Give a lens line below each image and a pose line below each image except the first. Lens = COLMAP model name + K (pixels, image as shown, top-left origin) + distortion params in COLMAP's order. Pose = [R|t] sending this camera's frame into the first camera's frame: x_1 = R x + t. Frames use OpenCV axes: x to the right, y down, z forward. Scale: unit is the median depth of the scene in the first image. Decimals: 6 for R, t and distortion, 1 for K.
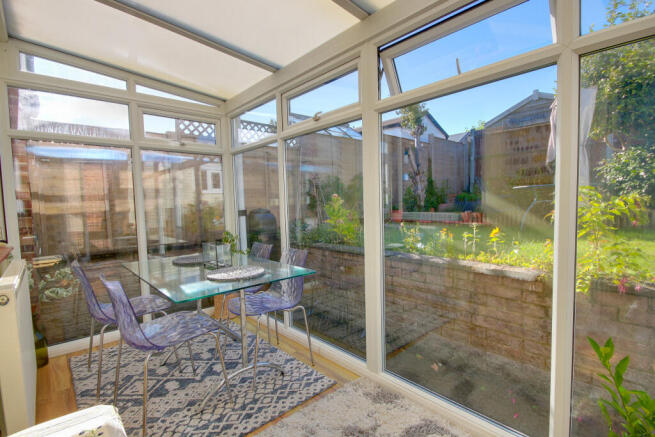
lens RADIAL K [[308.3, 0, 329.5], [0, 308.3, 220.3], [0, 0, 1]] dist [-0.001513, 0.000073]
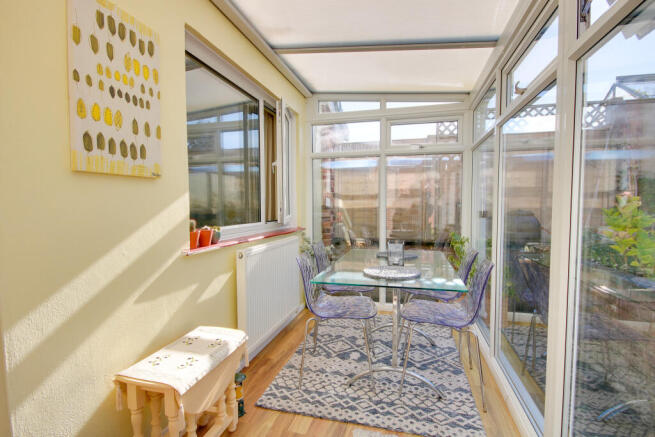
lens RADIAL K [[308.3, 0, 331.5], [0, 308.3, 219.9], [0, 0, 1]] dist [-0.001513, 0.000073]
pose [[0.552511, 0.061546, -0.831230, 0.331993], [-0.061911, 0.997546, 0.032709, -0.014023], [0.831203, 0.033390, 0.554965, 0.213973]]
